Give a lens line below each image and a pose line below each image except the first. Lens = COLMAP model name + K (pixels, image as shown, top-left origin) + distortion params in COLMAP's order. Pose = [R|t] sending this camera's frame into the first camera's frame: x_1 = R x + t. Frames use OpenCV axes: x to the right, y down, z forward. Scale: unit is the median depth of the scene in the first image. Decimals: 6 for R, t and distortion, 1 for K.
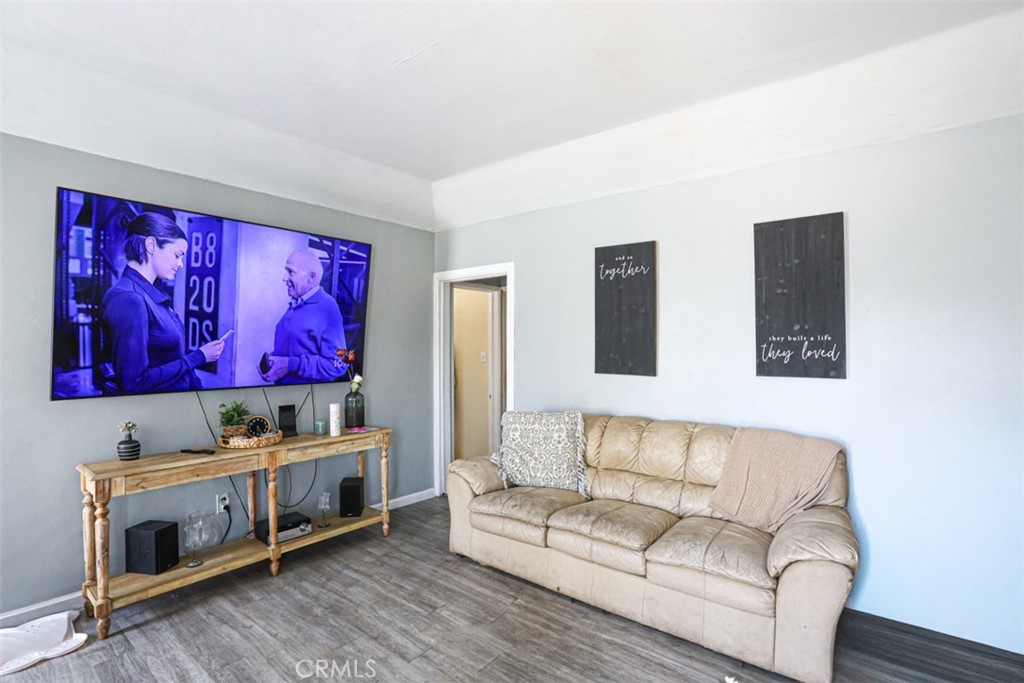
lens RADIAL K [[486.7, 0, 511.7], [0, 486.7, 328.2], [0, 0, 1]] dist [-0.079542, 0.036159]
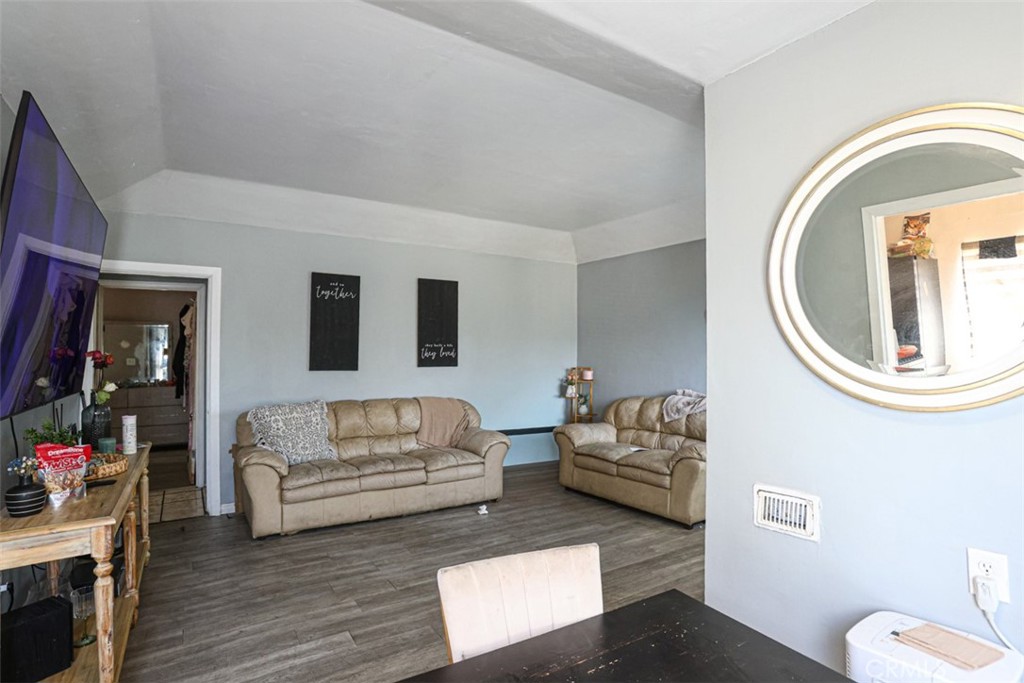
lens RADIAL K [[500.3, 0, 506.8], [0, 500.3, 318.9], [0, 0, 1]] dist [-0.078925, 0.038590]
pose [[0.318713, 0.063616, 0.945714, -1.149064], [-0.027978, 0.997942, -0.057700, 0.022735], [-0.947438, -0.008070, 0.319837, 0.130225]]
